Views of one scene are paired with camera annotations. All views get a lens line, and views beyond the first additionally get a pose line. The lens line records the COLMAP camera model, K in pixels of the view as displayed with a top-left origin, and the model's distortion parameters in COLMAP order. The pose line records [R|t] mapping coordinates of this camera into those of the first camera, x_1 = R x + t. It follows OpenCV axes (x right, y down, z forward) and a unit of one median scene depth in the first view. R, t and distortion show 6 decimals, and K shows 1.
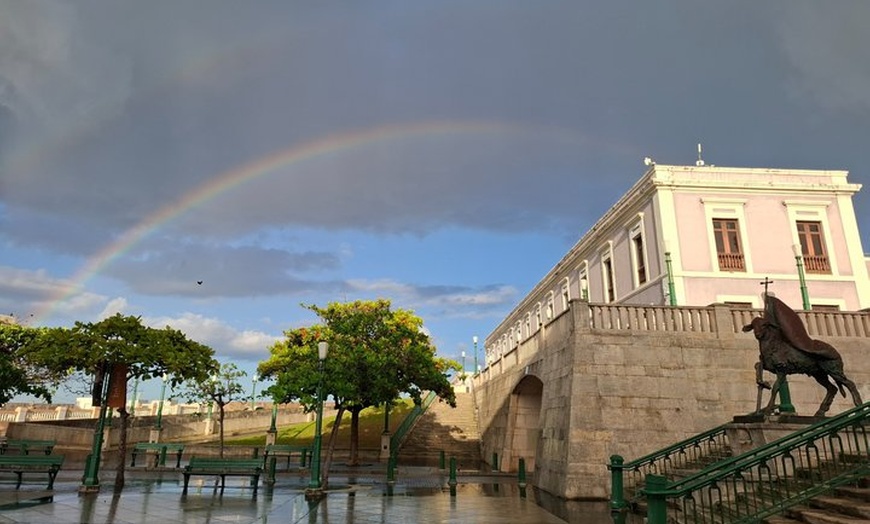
lens RADIAL K [[575.0, 0, 435.0], [0, 575.0, 262.0], [0, 0, 1]] dist [0.001945, 0.000327]
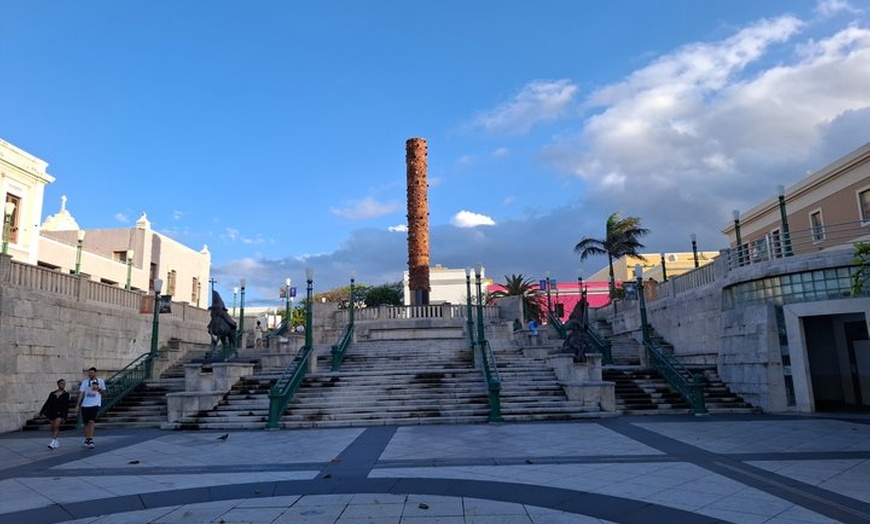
lens RADIAL K [[575.0, 0, 435.0], [0, 575.0, 262.0], [0, 0, 1]] dist [0.001945, 0.000327]
pose [[0.037689, 0.152691, 0.987555, -0.792873], [-0.230648, 0.962902, -0.140077, 0.044344], [-0.972307, -0.222498, 0.071508, 0.152534]]
